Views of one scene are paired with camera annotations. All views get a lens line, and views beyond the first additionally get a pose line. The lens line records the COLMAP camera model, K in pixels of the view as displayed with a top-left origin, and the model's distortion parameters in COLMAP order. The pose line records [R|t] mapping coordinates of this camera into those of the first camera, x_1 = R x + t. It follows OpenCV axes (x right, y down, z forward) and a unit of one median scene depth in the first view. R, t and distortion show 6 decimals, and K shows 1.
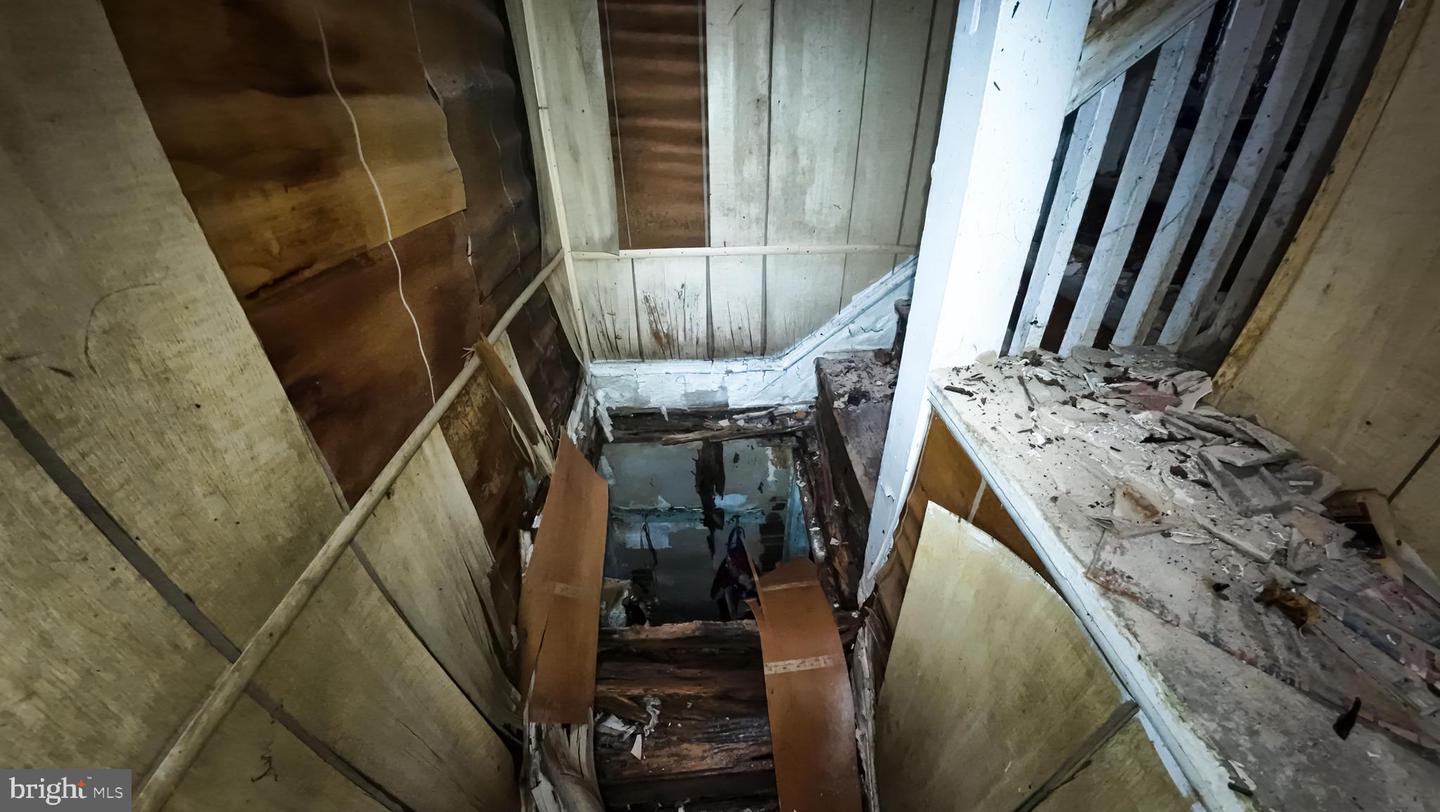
lens RADIAL K [[487.3, 0, 726.8], [0, 487.3, 405.7], [0, 0, 1]] dist [-0.072449, 0.006834]
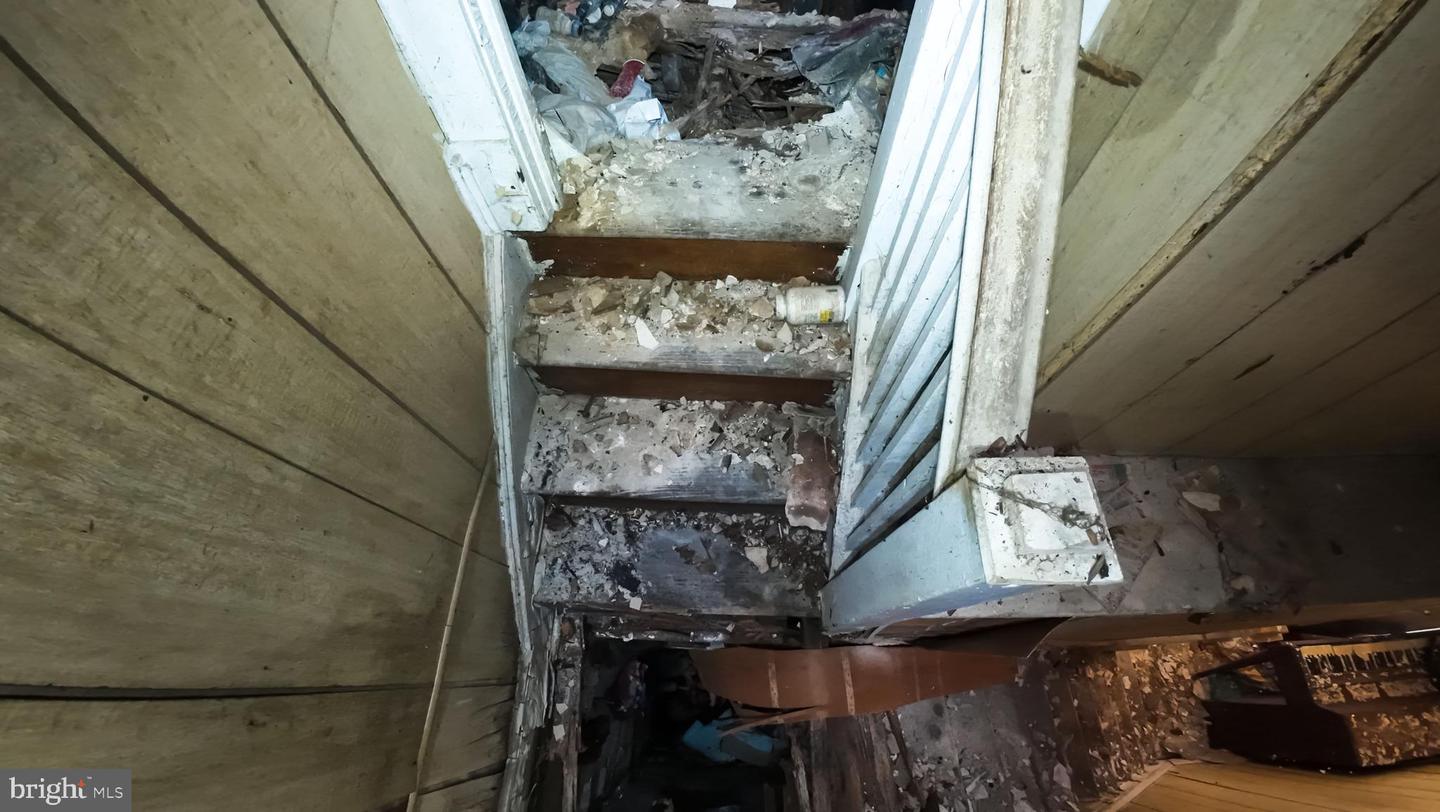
lens RADIAL K [[495.2, 0, 720.0], [0, 495.2, 406.0], [0, 0, 1]] dist [-0.077658, 0.007342]
pose [[0.076850, -0.877041, 0.474230, 0.131566], [0.556528, 0.432378, 0.709454, -0.680970], [-0.827267, 0.209401, 0.521326, 0.321586]]
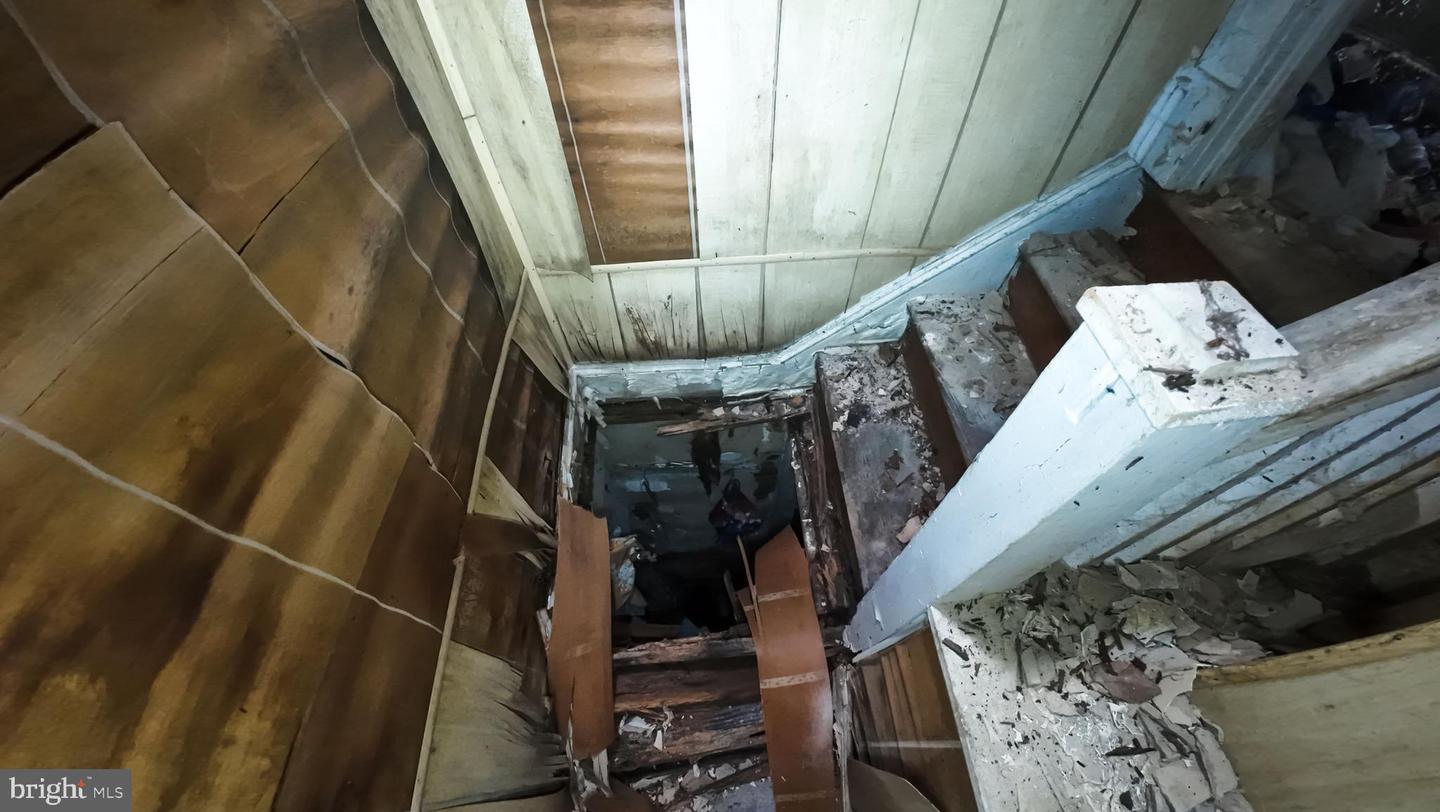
lens RADIAL K [[487.3, 0, 726.8], [0, 487.3, 405.7], [0, 0, 1]] dist [-0.072449, 0.006834]
pose [[0.999574, -0.024091, 0.016476, -0.006256], [0.016322, 0.929407, 0.368695, -0.388551], [-0.024195, -0.368269, 0.929404, 0.113476]]
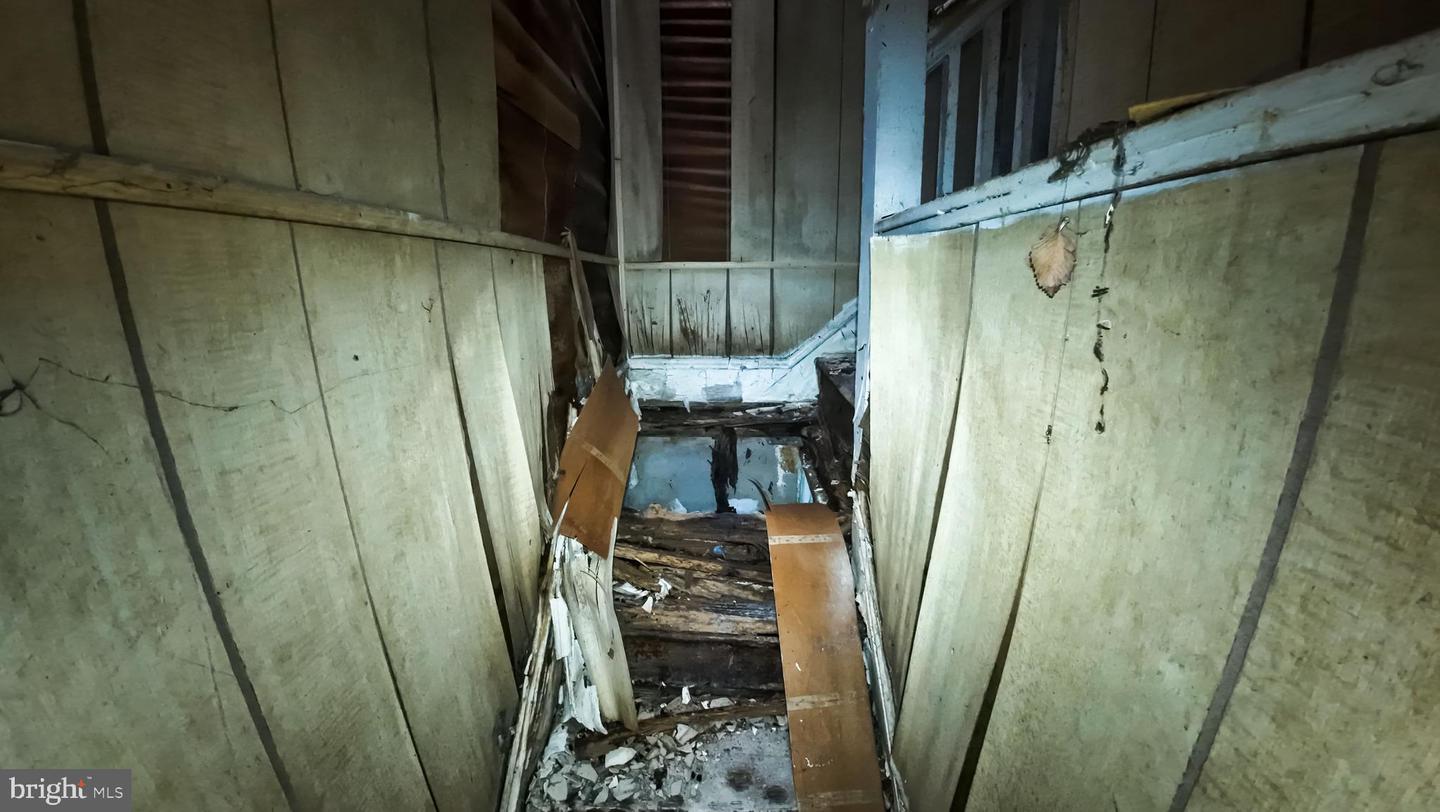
lens RADIAL K [[485.9, 0, 729.8], [0, 485.9, 406.8], [0, 0, 1]] dist [-0.077725, 0.008359]
pose [[0.999300, 0.017882, -0.032846, 0.014000], [-0.027451, 0.947188, -0.319501, 0.450181], [0.025398, 0.320179, 0.947017, -0.110399]]
